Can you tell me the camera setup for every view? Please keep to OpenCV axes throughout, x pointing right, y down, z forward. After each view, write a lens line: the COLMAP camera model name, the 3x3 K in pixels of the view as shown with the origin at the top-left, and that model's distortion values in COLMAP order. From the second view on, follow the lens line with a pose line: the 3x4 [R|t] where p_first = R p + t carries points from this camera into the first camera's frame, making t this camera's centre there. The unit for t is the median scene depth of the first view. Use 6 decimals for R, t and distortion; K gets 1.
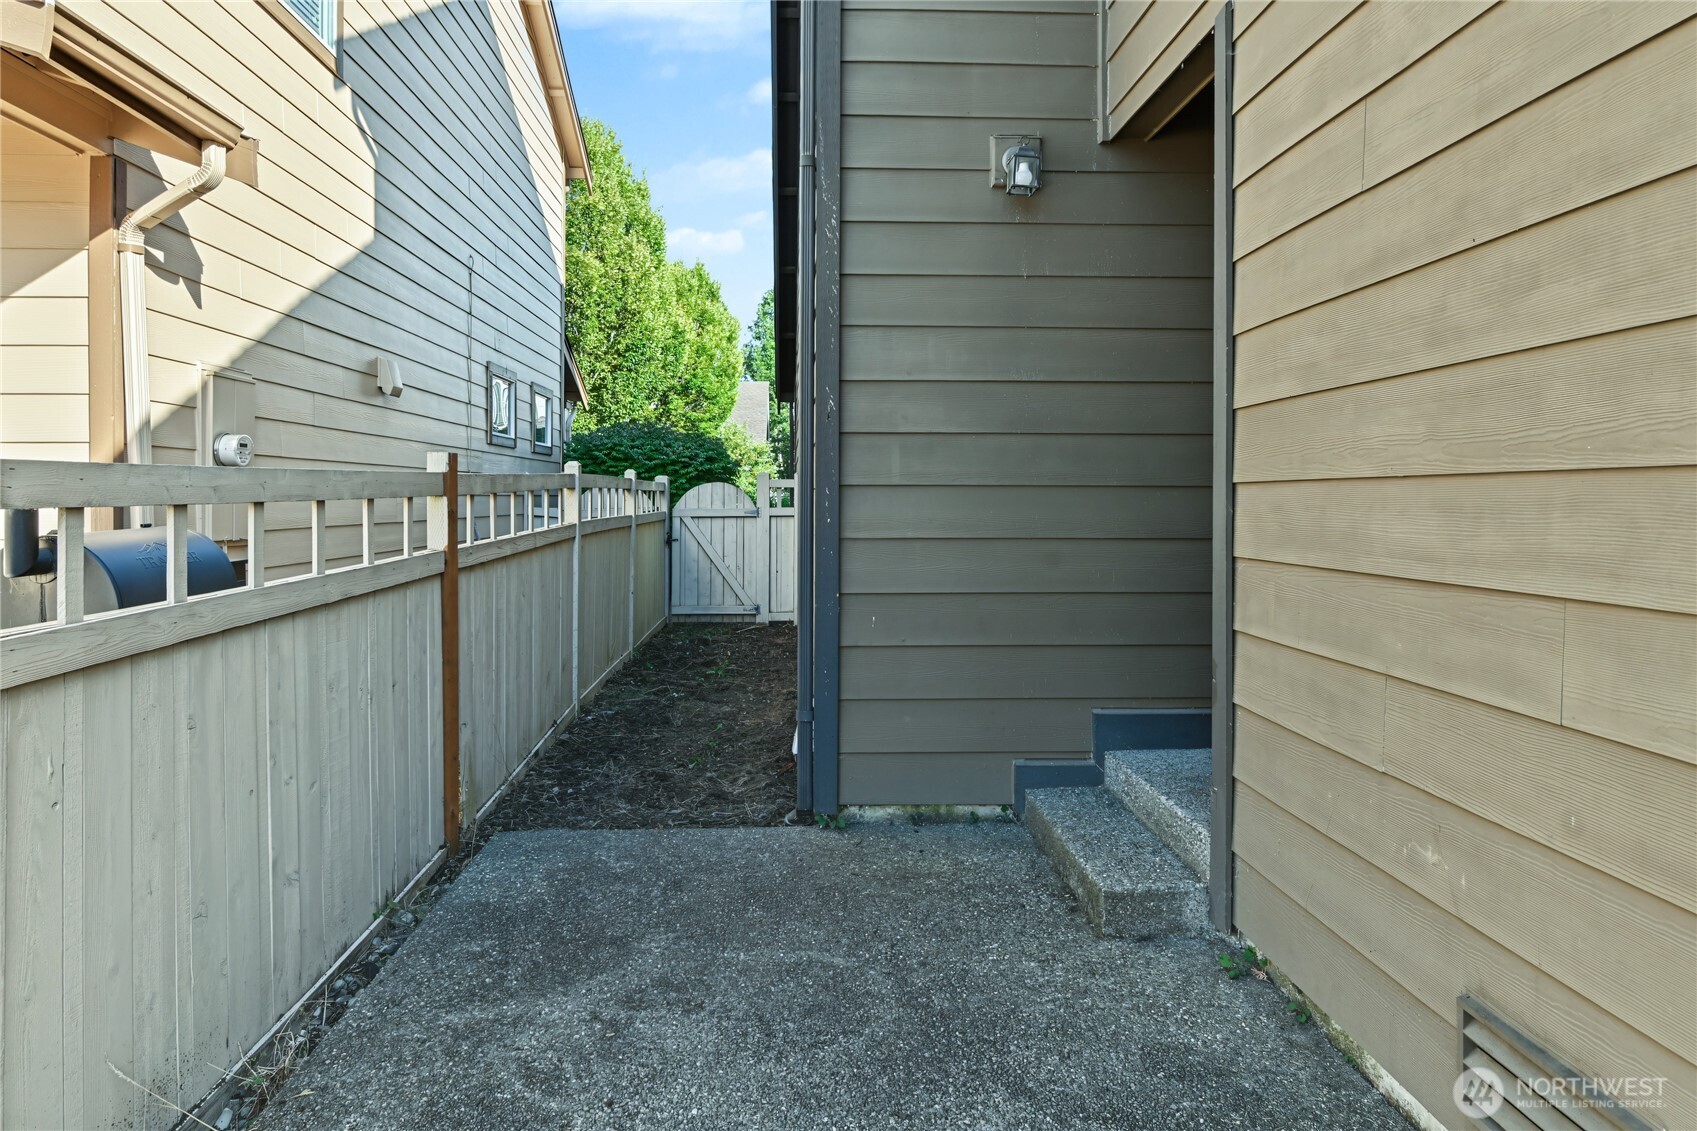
lens RADIAL K [[998.7, 0, 843.3], [0, 998.7, 504.5], [0, 0, 1]] dist [-0.001368, -0.000496]
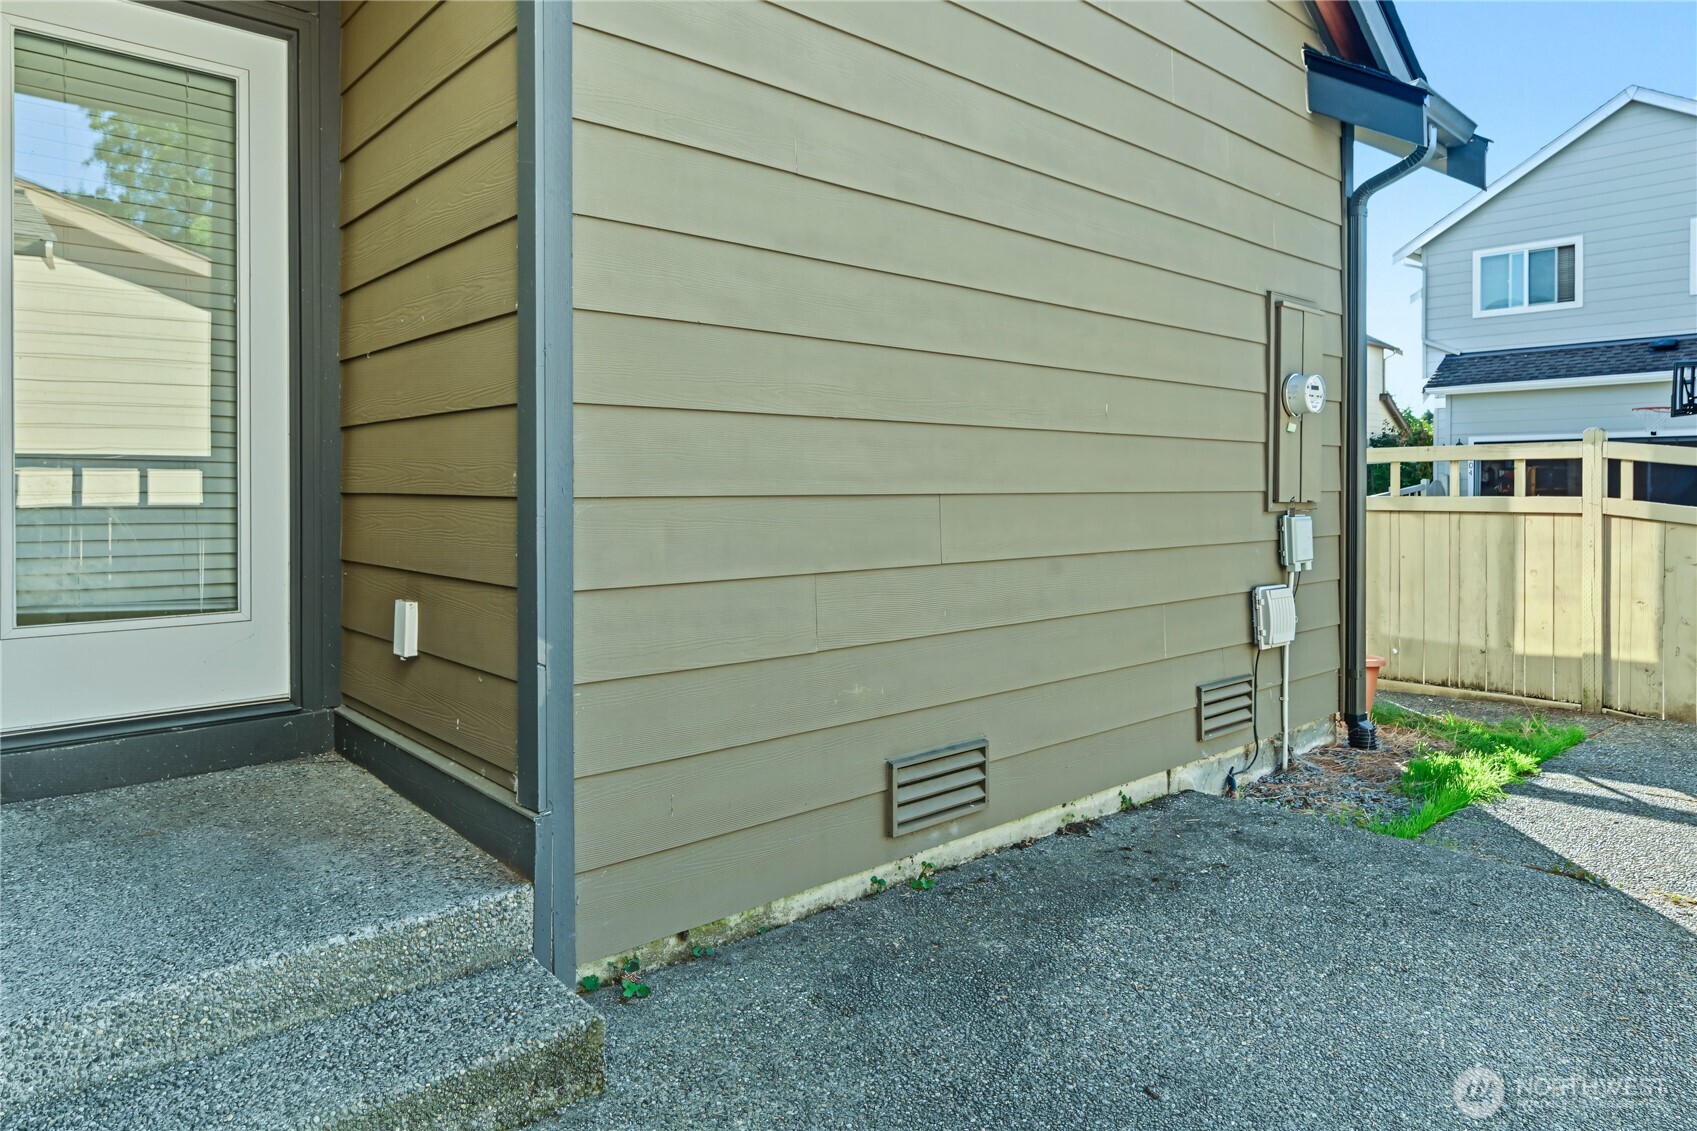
lens RADIAL K [[1036.7, 0, 853.1], [0, 1036.7, 500.0], [0, 0, 1]] dist [-0.008526, -0.001219]
pose [[-0.631280, -0.008619, 0.775508, -0.111945], [0.005045, 0.999871, 0.015220, 0.013436], [-0.775539, 0.013521, -0.631155, 0.405015]]
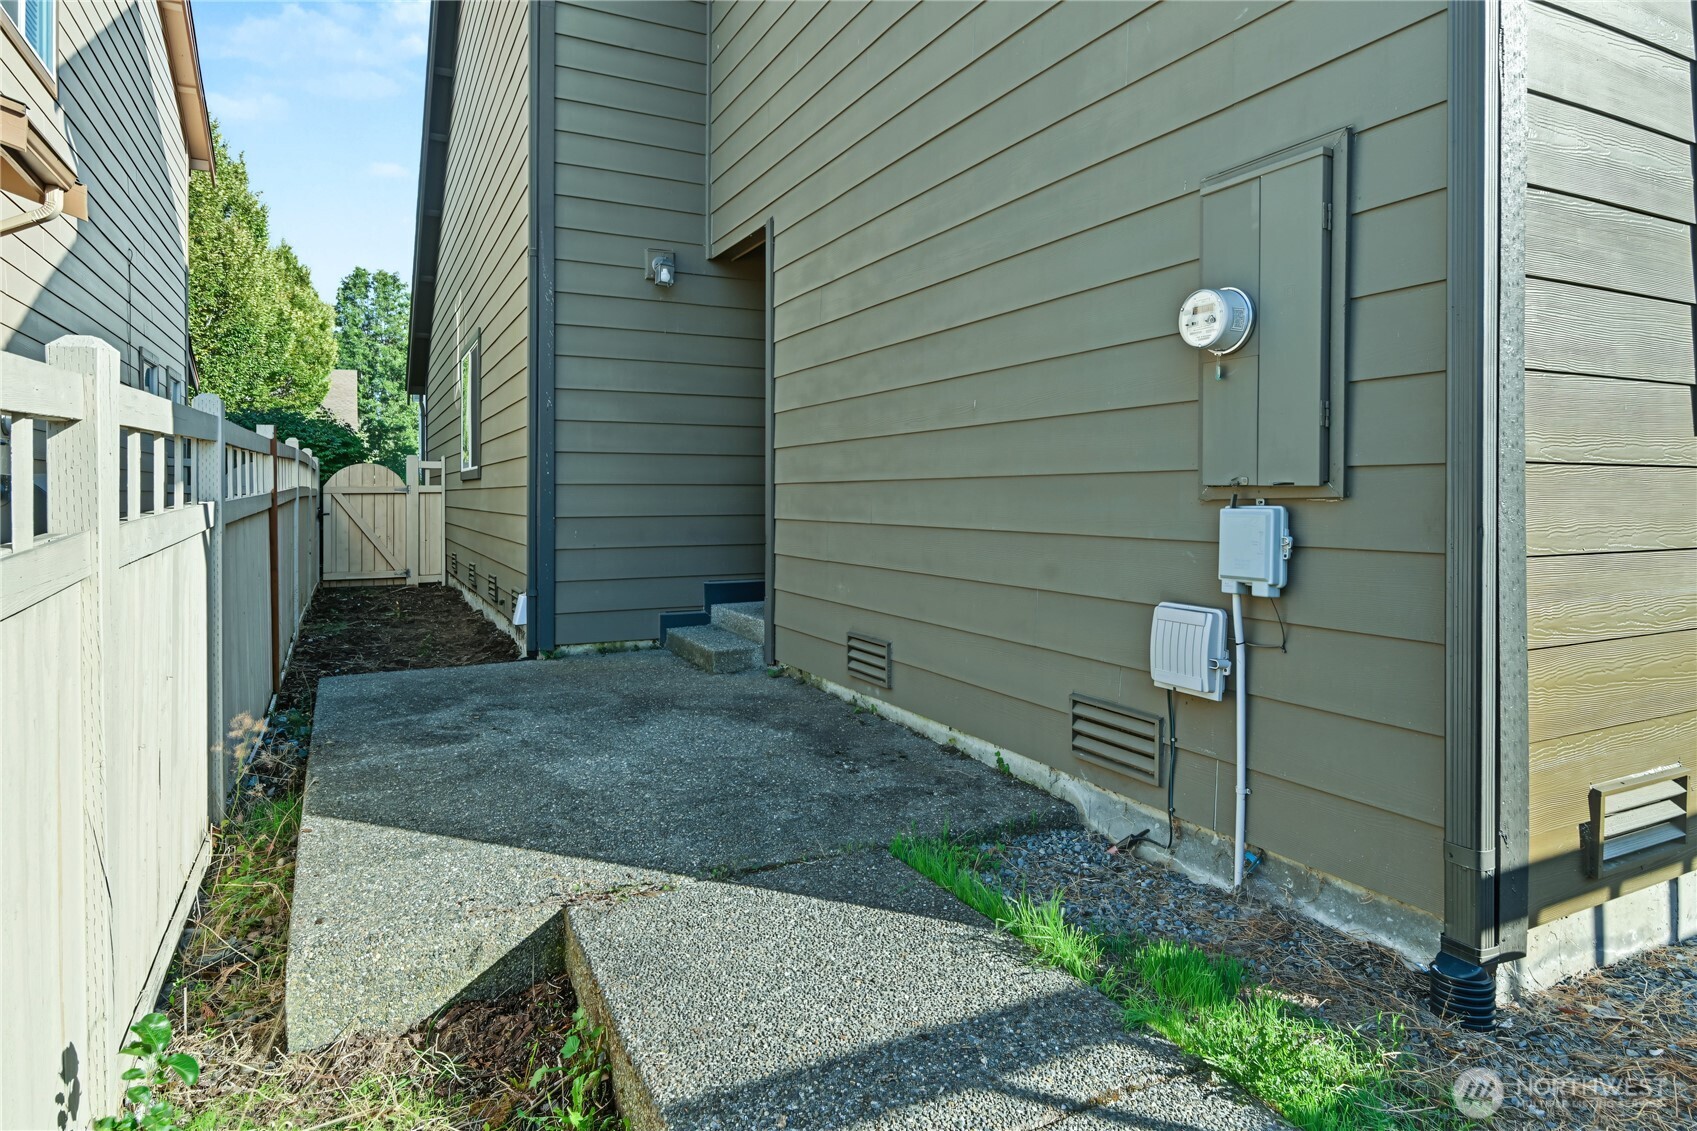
lens RADIAL K [[998.7, 0, 843.3], [0, 998.7, 504.5], [0, 0, 1]] dist [-0.001368, -0.000496]
pose [[0.917219, -0.002901, 0.398372, -0.094128], [0.002554, 0.999996, 0.001402, 0.028126], [-0.398374, -0.000268, 0.917223, -0.296380]]
